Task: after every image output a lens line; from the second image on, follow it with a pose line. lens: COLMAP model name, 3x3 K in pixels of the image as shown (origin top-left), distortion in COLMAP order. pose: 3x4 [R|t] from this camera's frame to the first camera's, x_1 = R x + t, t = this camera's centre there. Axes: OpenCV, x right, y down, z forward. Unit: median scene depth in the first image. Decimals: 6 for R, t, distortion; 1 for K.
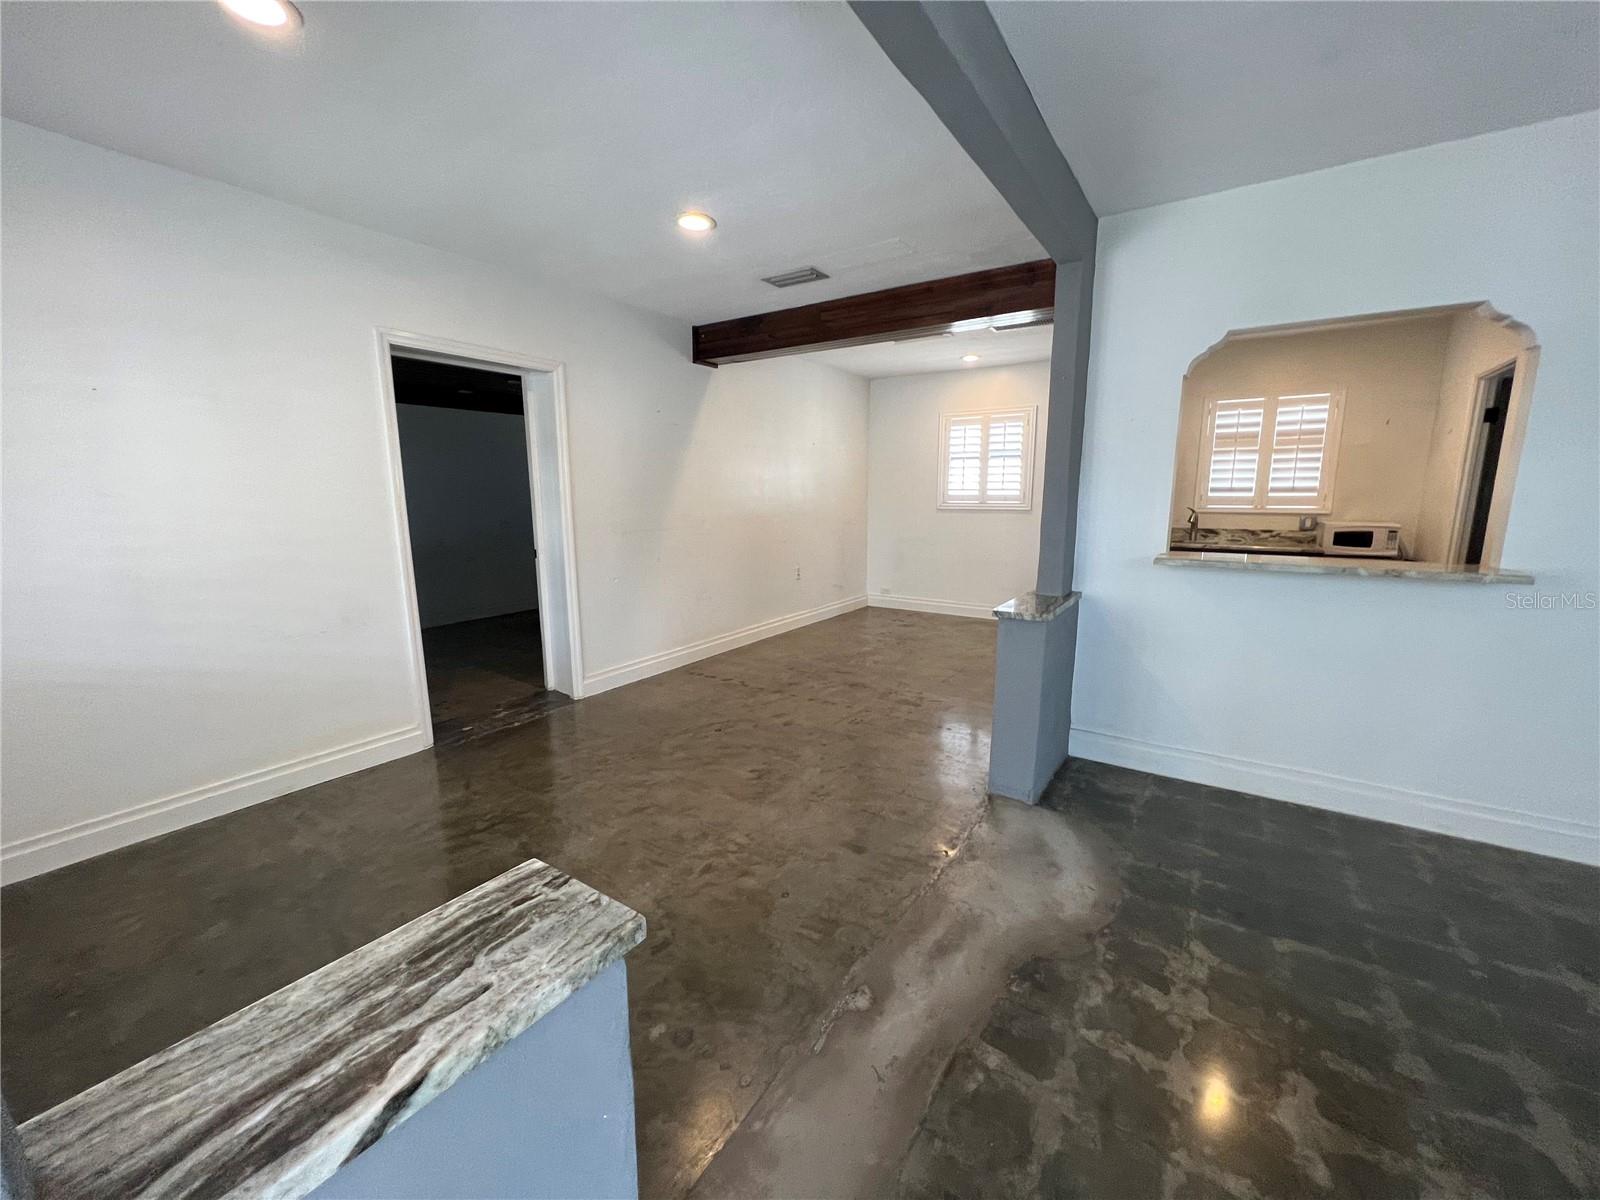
lens RADIAL K [[640.9, 0, 799.0], [0, 640.9, 600.2], [0, 0, 1]] dist [-0.000794, 0.001156]
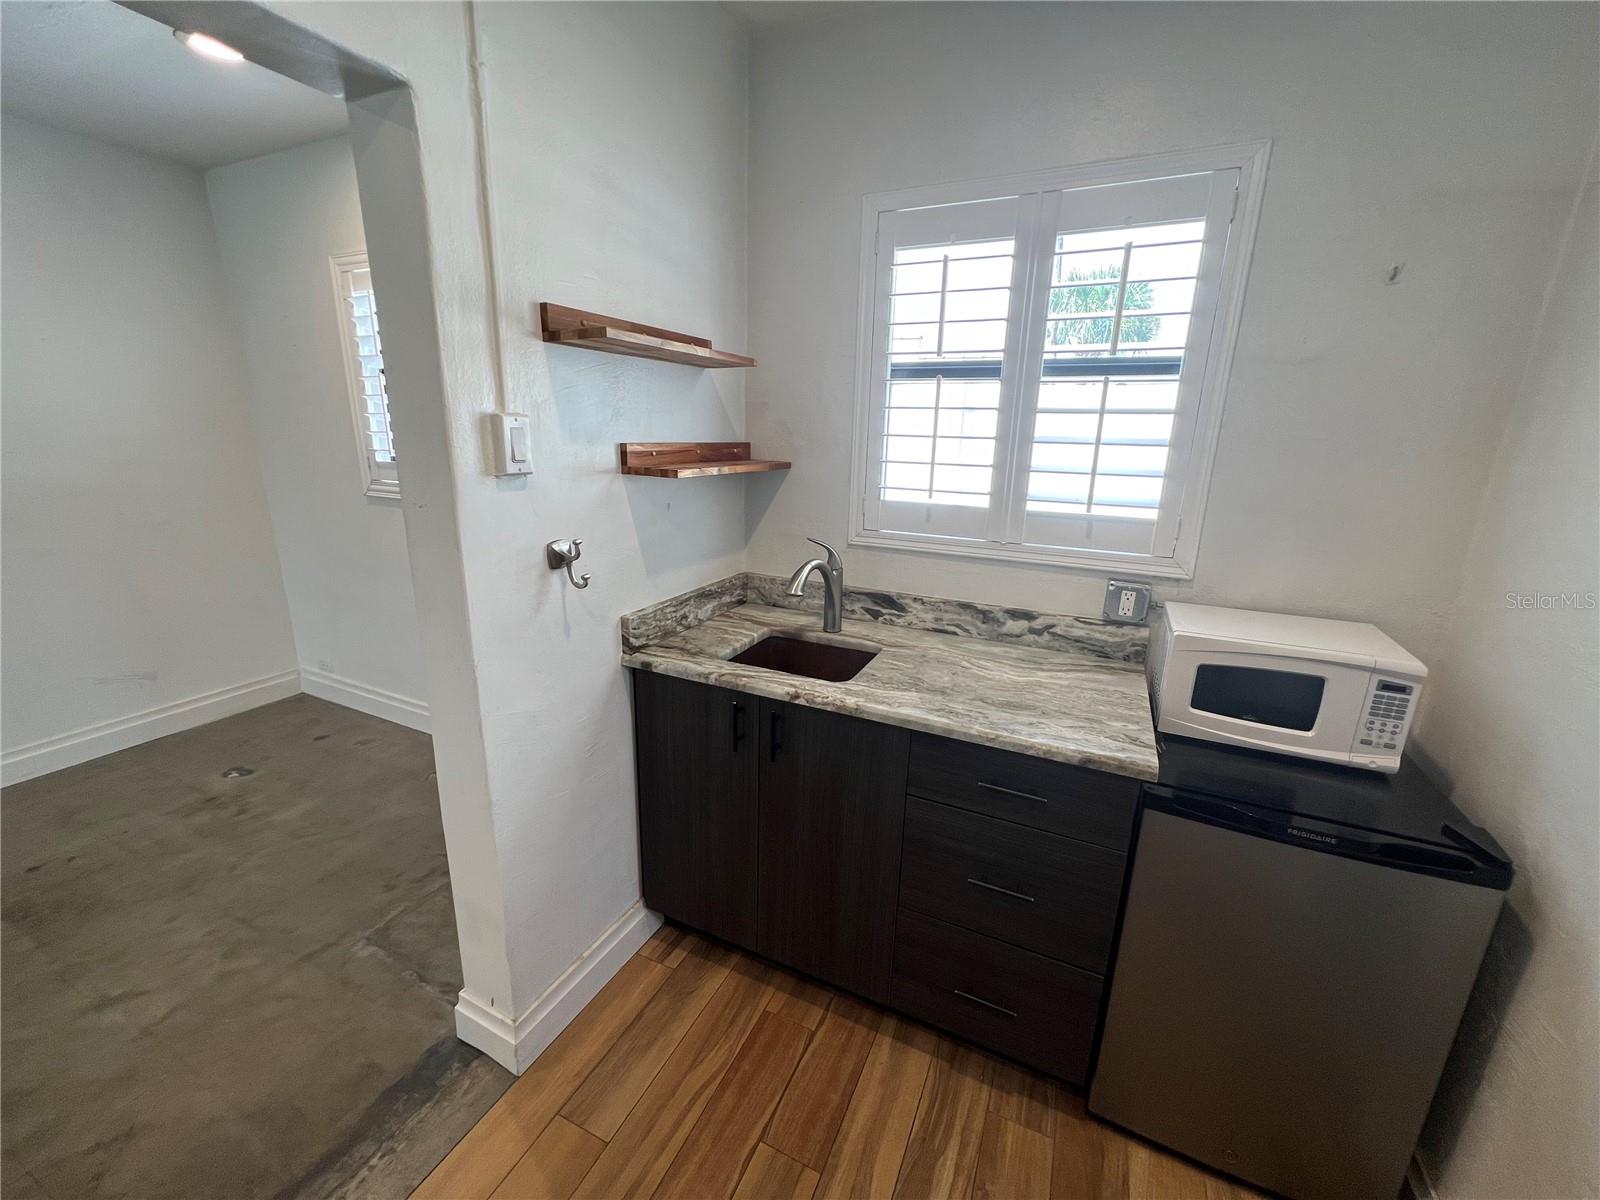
lens RADIAL K [[640.9, 0, 804.6], [0, 640.9, 606.3], [0, 0, 1]] dist [-0.000794, 0.001156]
pose [[0.987058, -0.013222, 0.159815, 1.046008], [-0.003095, 0.994839, 0.101422, -0.272473], [-0.160331, -0.100604, 0.981923, 1.272200]]
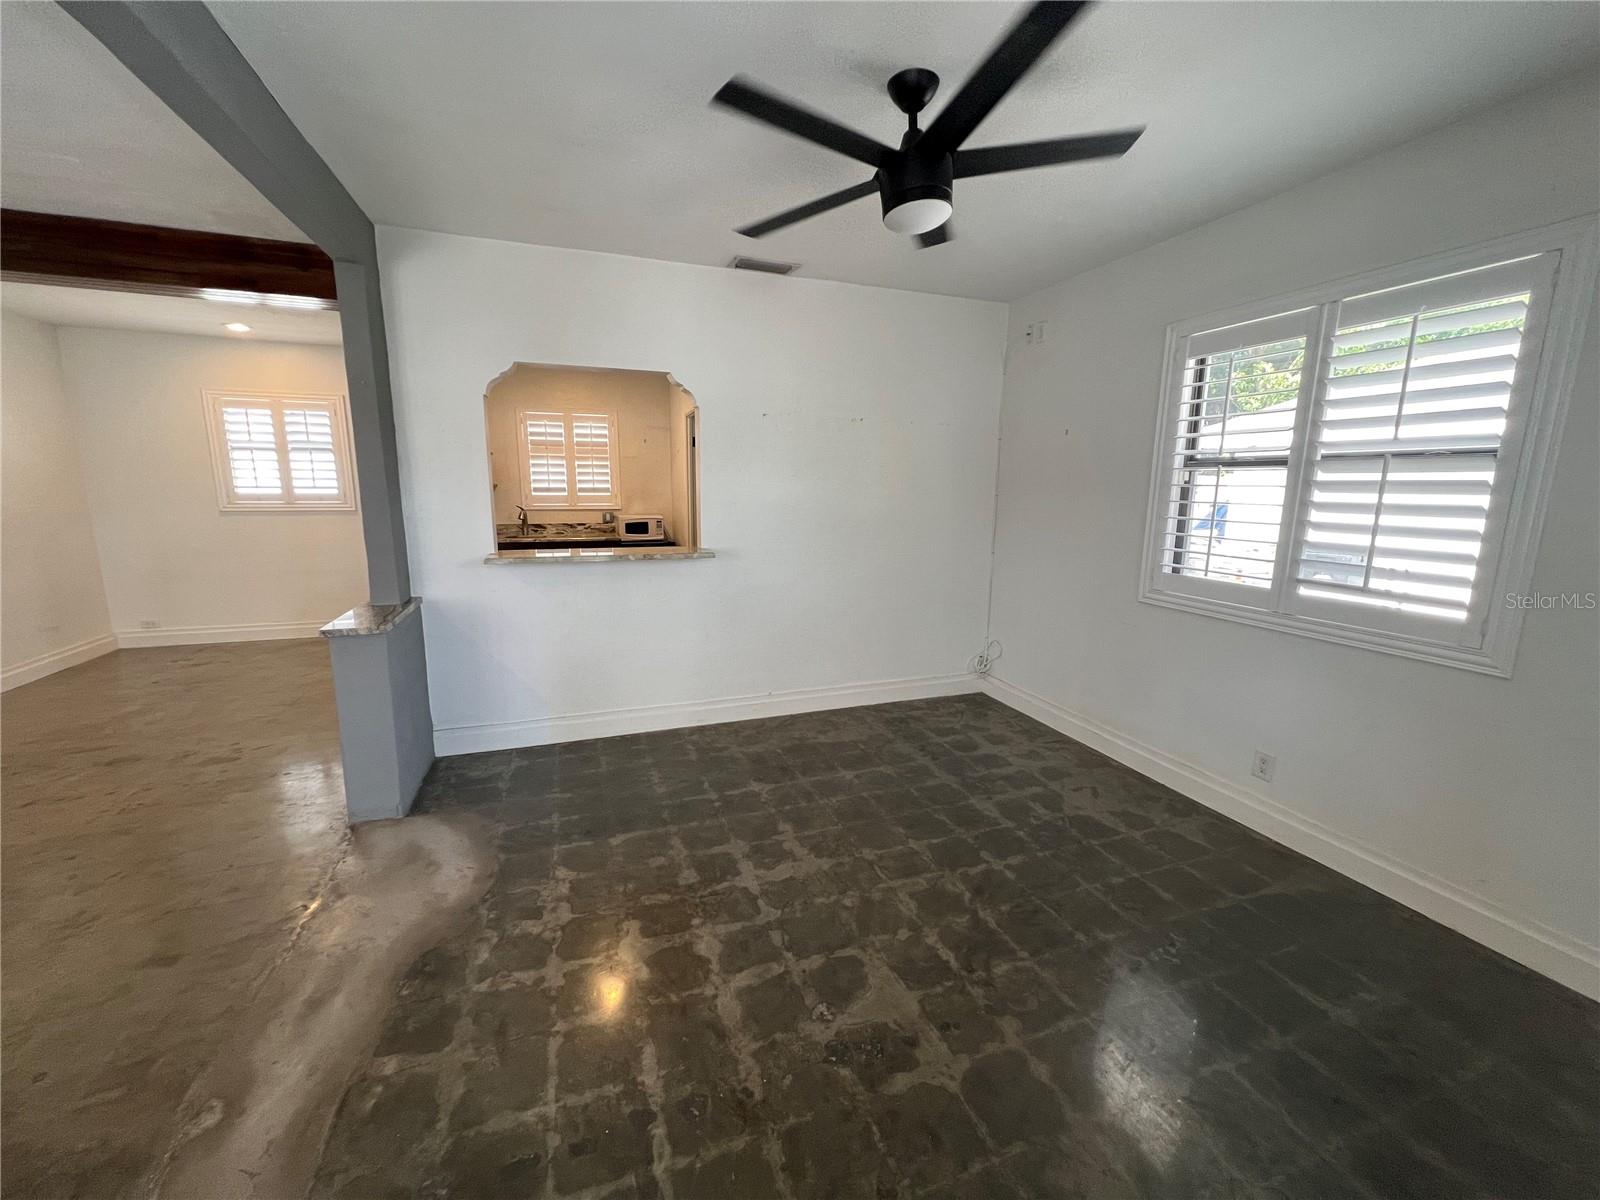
lens RADIAL K [[640.9, 0, 803.0], [0, 640.9, 600.7], [0, 0, 1]] dist [-0.000794, 0.001156]
pose [[0.589487, -0.135621, 0.796311, -0.013379], [0.124278, 0.989295, 0.076489, -0.010028], [-0.798160, 0.053875, 0.600032, -0.100699]]
